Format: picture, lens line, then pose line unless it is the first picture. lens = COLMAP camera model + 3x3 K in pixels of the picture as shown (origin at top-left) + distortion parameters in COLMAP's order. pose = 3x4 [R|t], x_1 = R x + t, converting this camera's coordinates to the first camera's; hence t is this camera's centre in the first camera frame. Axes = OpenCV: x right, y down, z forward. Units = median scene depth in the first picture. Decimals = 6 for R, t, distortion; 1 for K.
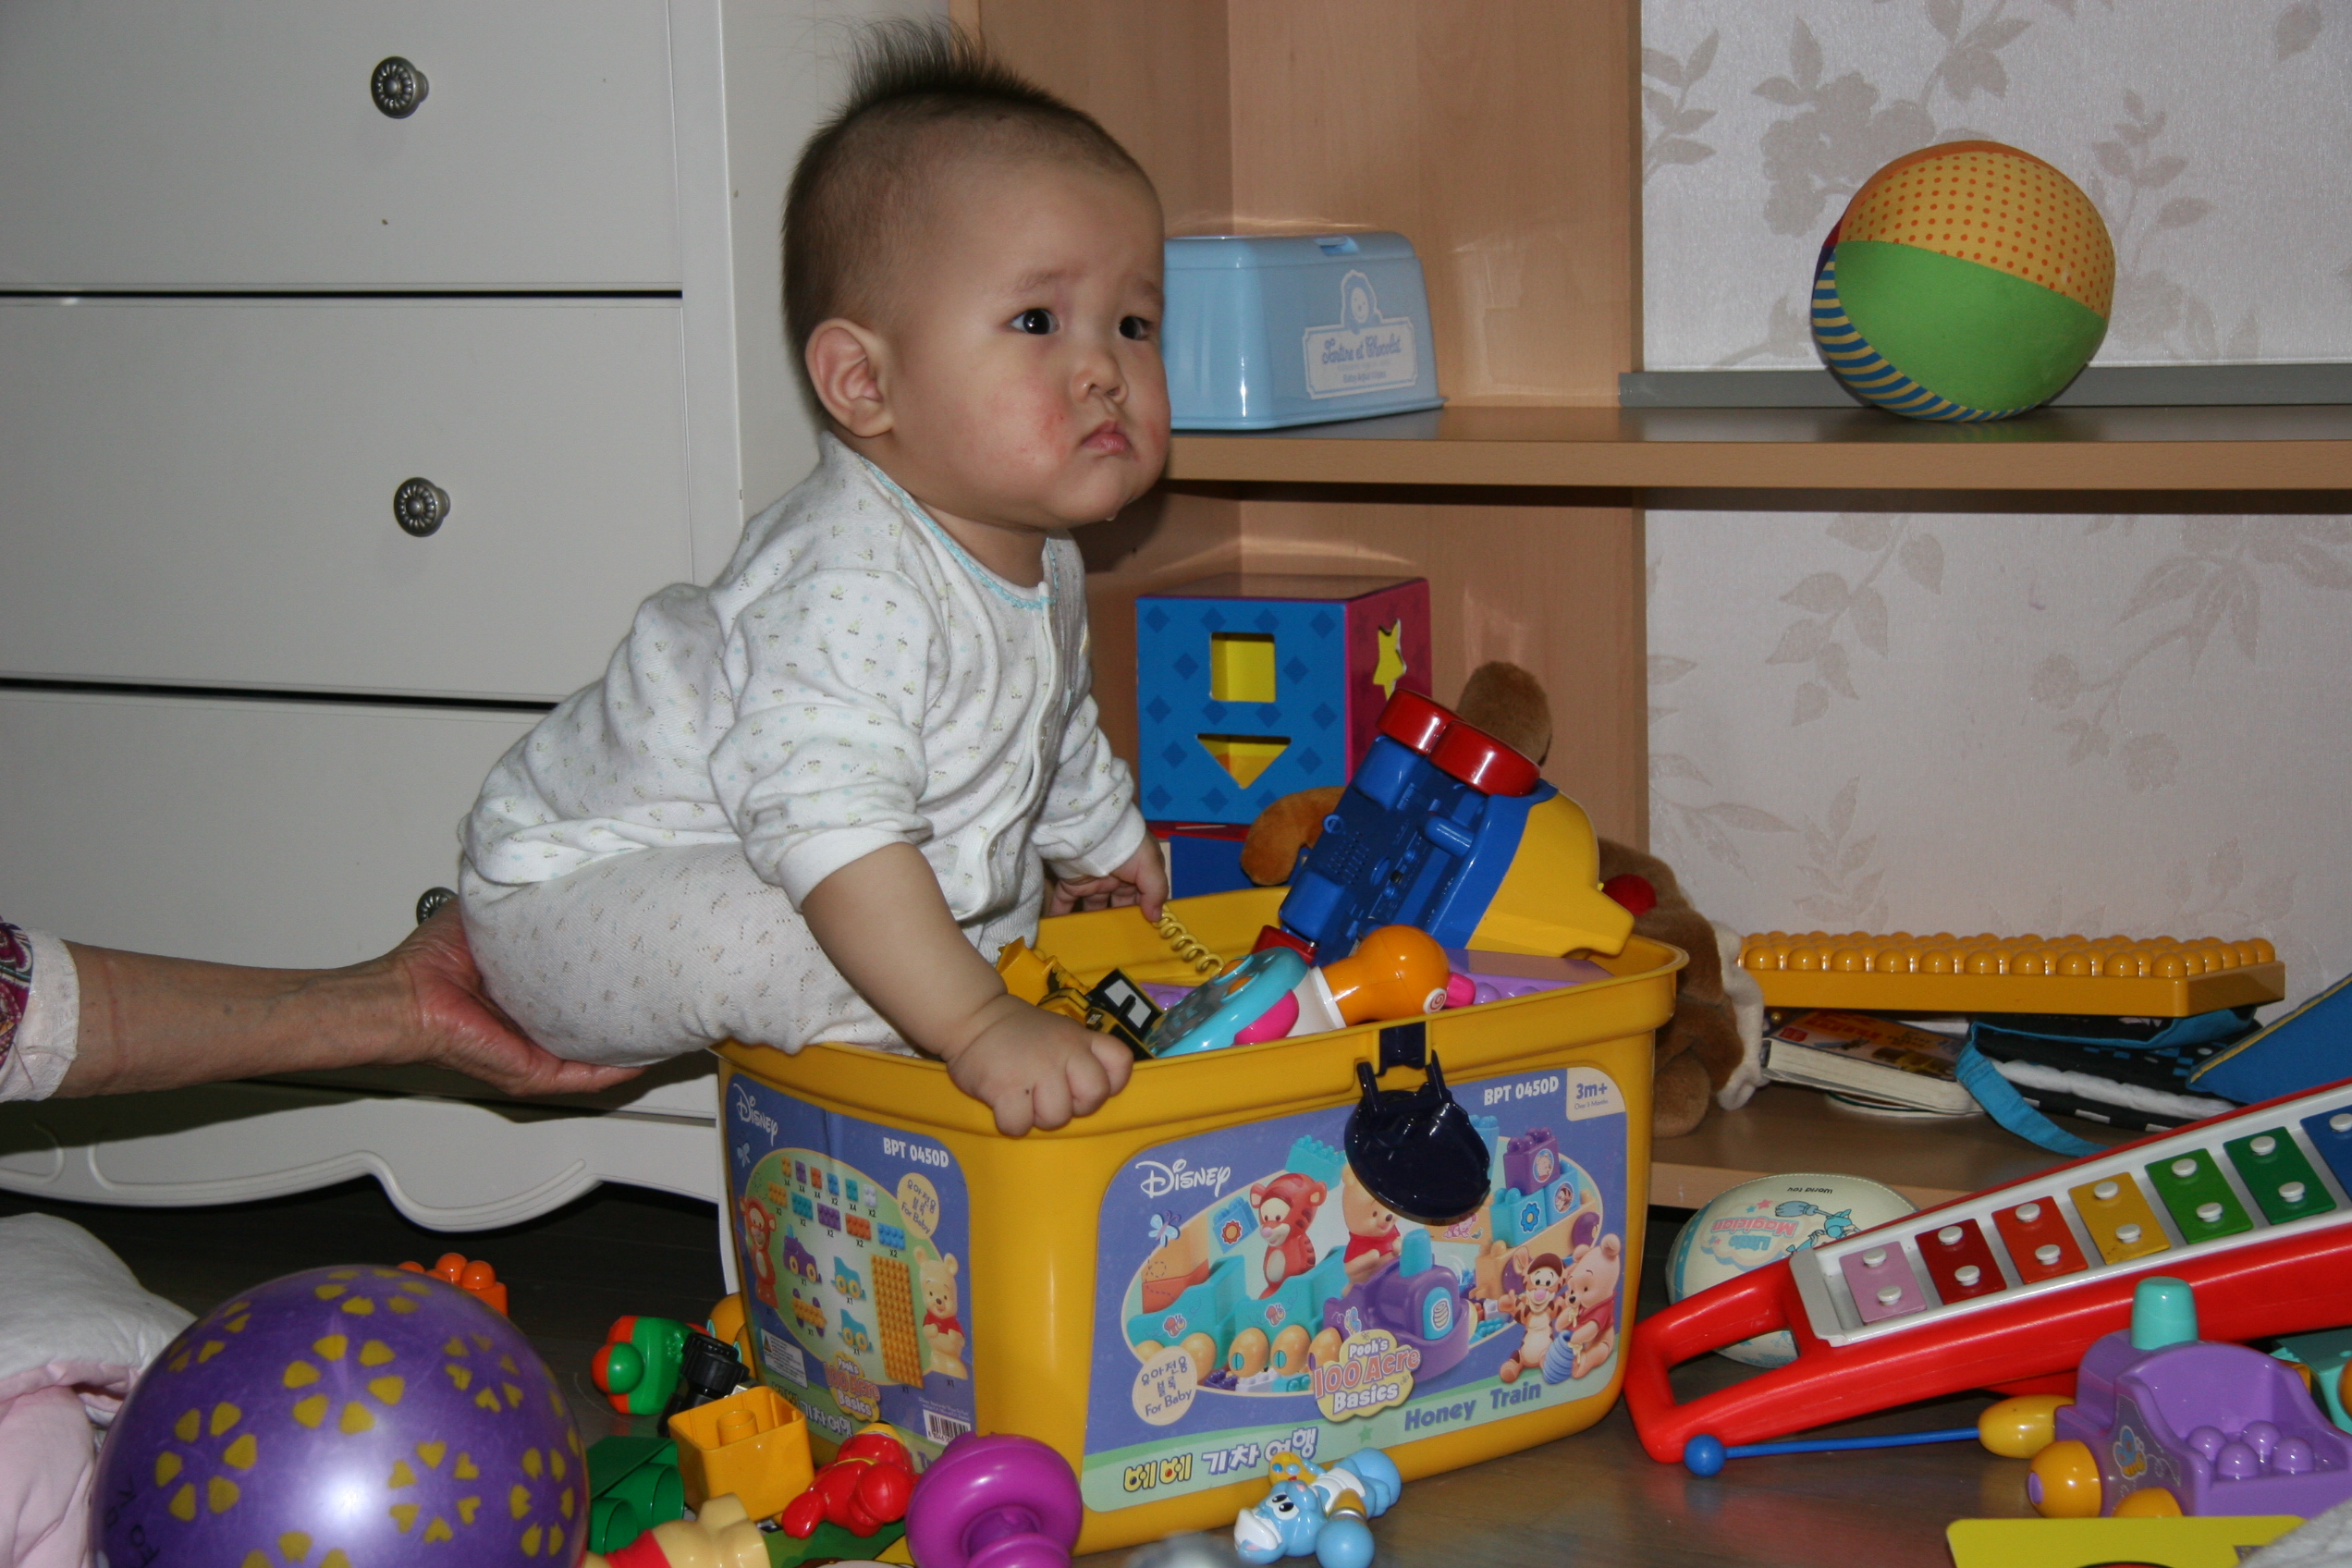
lens RADIAL K [[4857.4, 0, 1181.6], [0, 4857.4, 826.7], [0, 0, 1]] dist [0.289875, 0.657362]
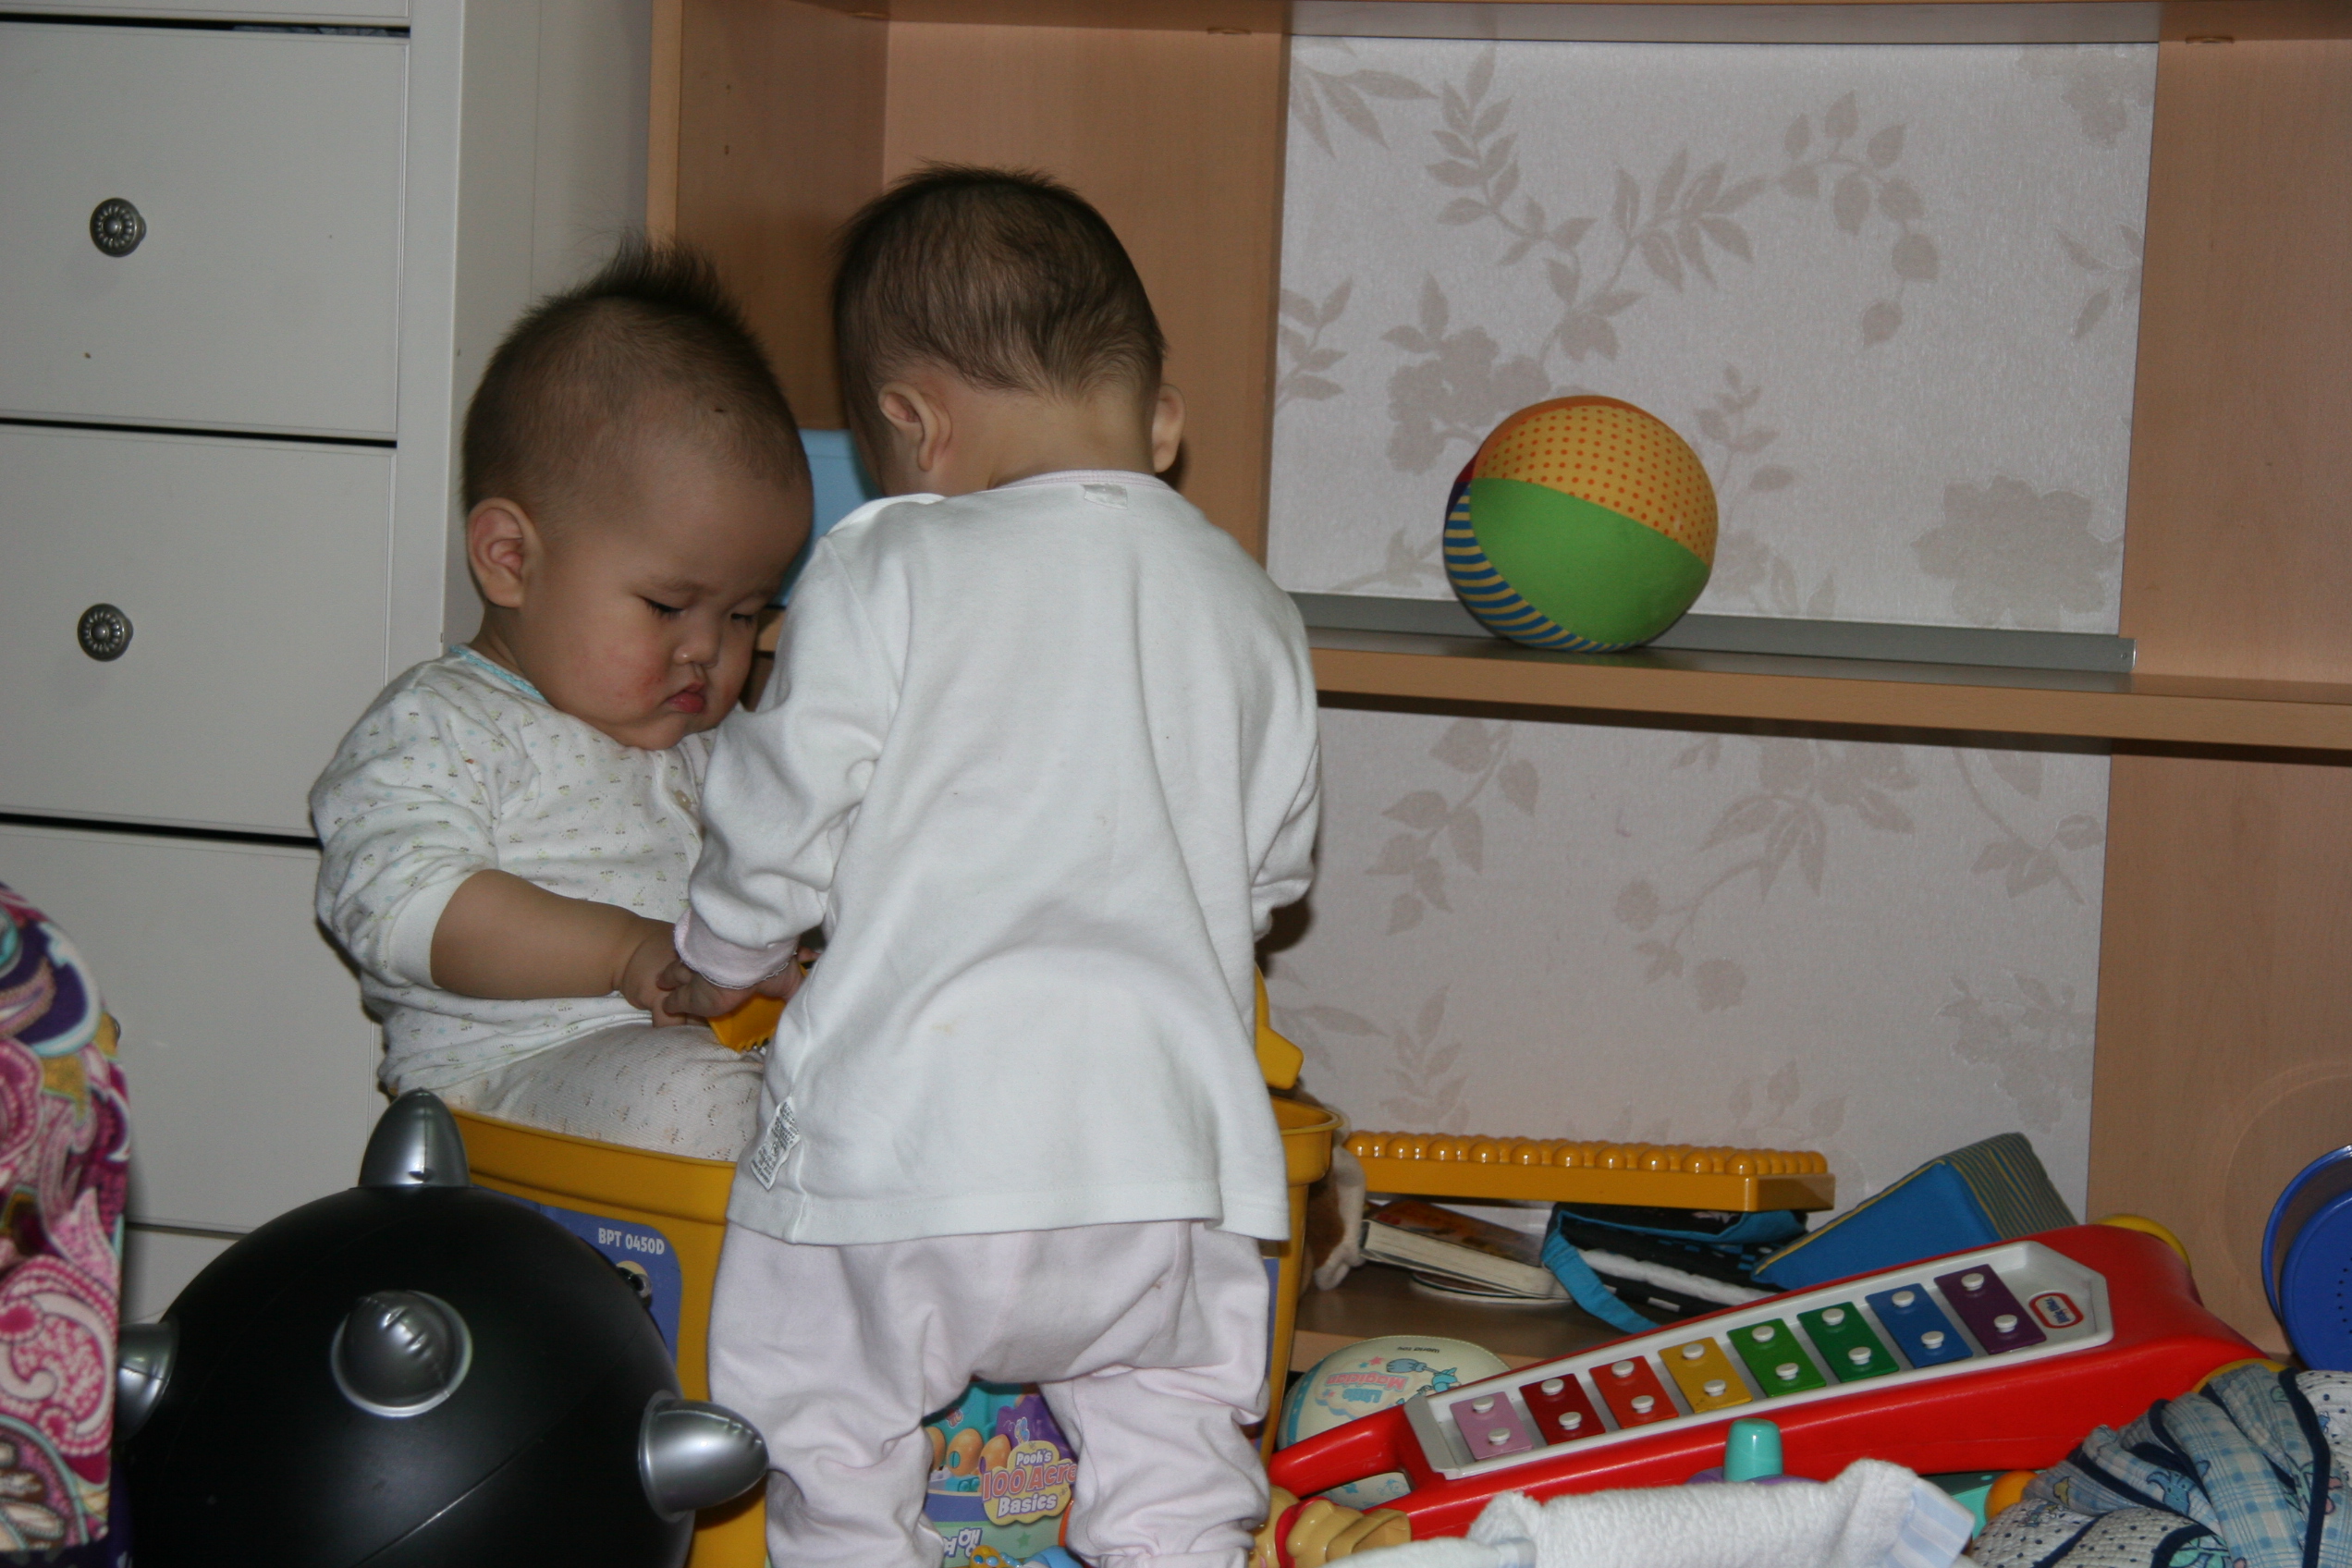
lens RADIAL K [[5500.4, 0, 1173.6], [0, 5500.4, 835.3], [0, 0, 1]] dist [0.408705, 0.378642]
pose [[0.988265, 0.062298, 0.139470, -0.090796], [-0.052631, 0.996018, -0.071965, 0.047588], [-0.143398, 0.063780, 0.987608, -0.173766]]
